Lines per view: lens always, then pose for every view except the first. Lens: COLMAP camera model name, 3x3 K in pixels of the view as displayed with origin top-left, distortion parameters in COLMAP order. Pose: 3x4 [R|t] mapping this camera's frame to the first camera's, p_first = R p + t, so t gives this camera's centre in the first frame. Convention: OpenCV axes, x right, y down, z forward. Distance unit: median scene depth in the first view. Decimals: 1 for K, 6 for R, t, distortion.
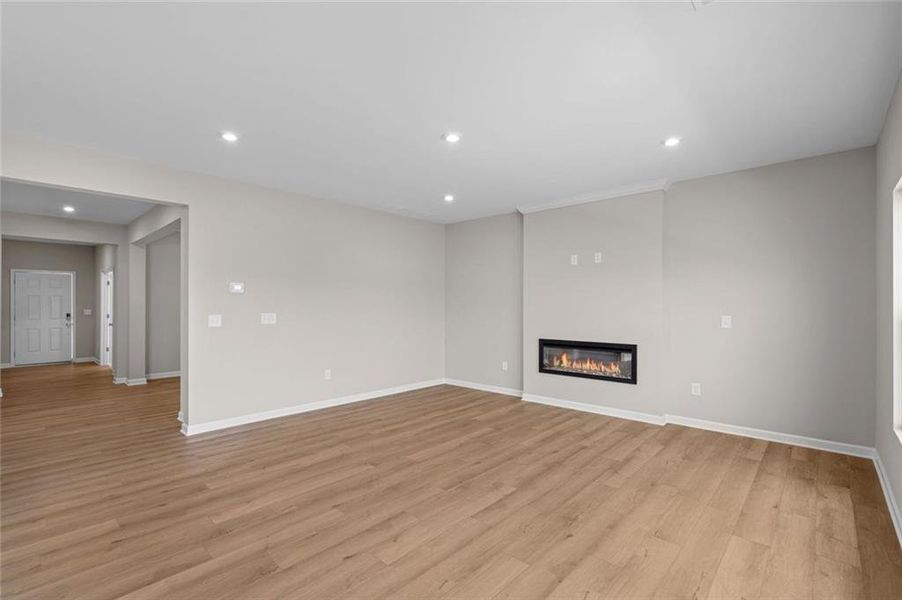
lens RADIAL K [[409.5, 0, 439.5], [0, 409.5, 298.7], [0, 0, 1]] dist [-0.003436, 0.000174]
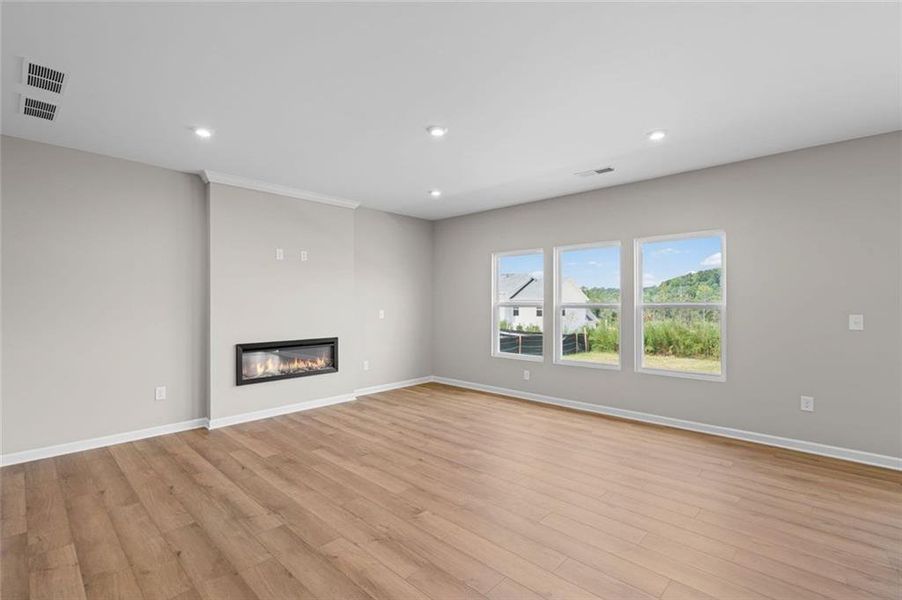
lens RADIAL K [[409.5, 0, 452.5], [0, 409.5, 304.7], [0, 0, 1]] dist [-0.003436, 0.000174]
pose [[-0.001040, -0.007302, 0.999973, -0.740729], [-0.013987, 0.999876, 0.007287, 0.009076], [-0.999902, -0.013979, -0.001142, 0.755874]]
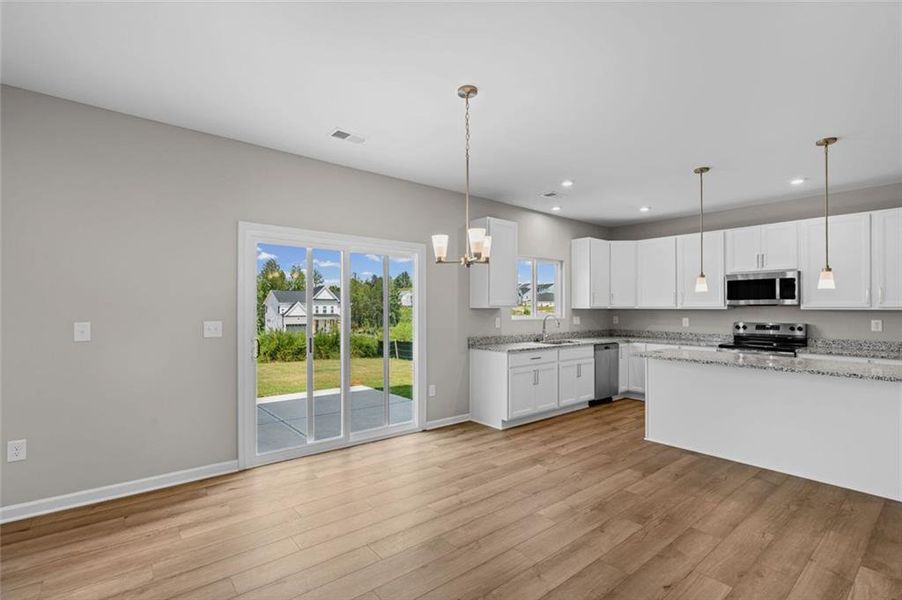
lens RADIAL K [[409.5, 0, 444.9], [0, 409.5, 309.9], [0, 0, 1]] dist [-0.003436, 0.000174]
pose [[-0.990388, -0.005819, 0.138195, -0.594940], [-0.007185, 0.999930, -0.009387, 0.006036], [-0.138131, -0.010290, -0.990361, 0.518095]]
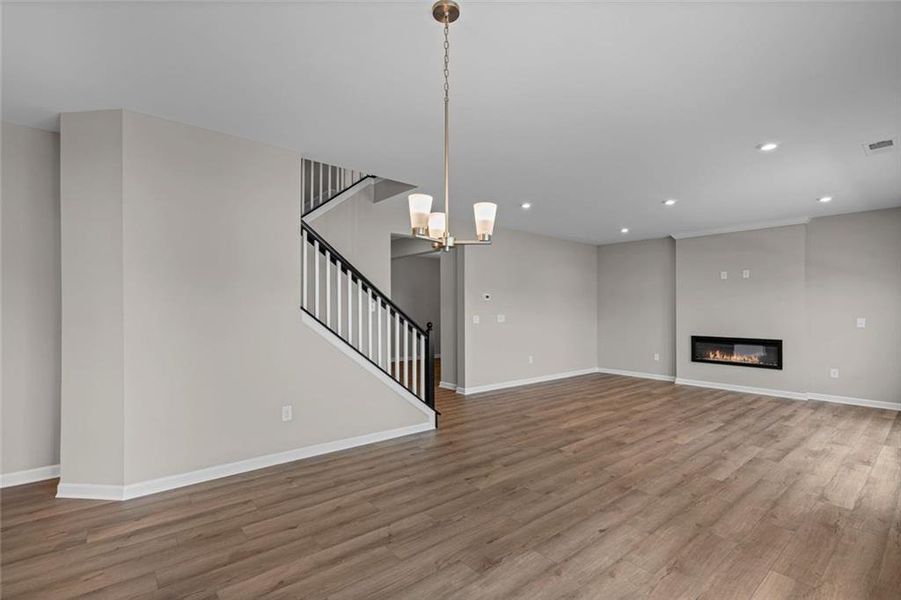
lens RADIAL K [[409.0, 0, 437.6], [0, 409.0, 303.8], [0, 0, 1]] dist [-0.003436, 0.000174]
pose [[0.990373, 0.000779, -0.138420, -0.496854], [-0.000608, 0.999999, 0.001273, -0.007195], [0.138420, -0.001177, 0.990373, -0.524014]]
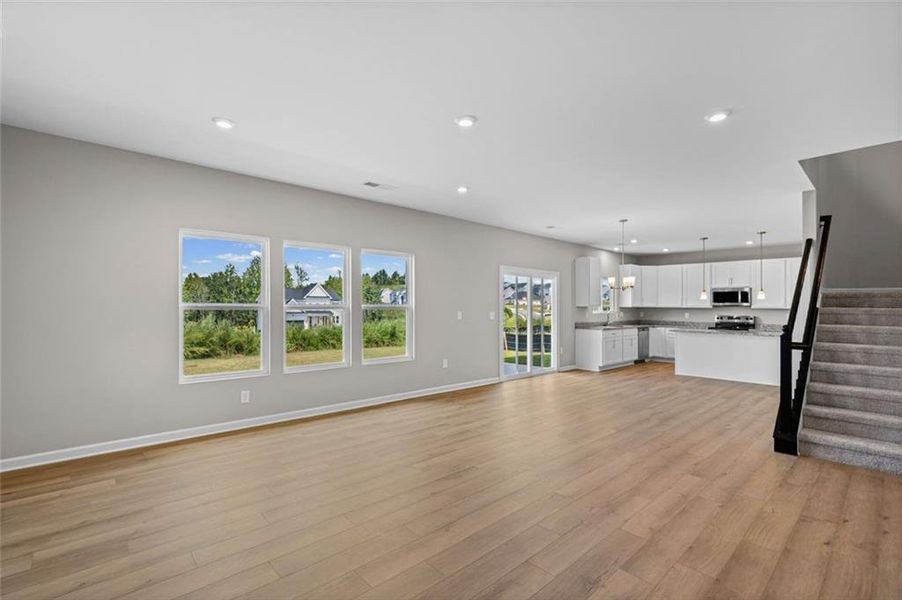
lens RADIAL K [[409.5, 0, 441.2], [0, 409.5, 307.3], [0, 0, 1]] dist [-0.003436, 0.000174]
pose [[-0.996625, -0.010730, 0.081382, 0.011939], [-0.011606, 0.999880, -0.010304, 0.023191], [-0.081261, -0.011214, -0.996630, 1.497251]]
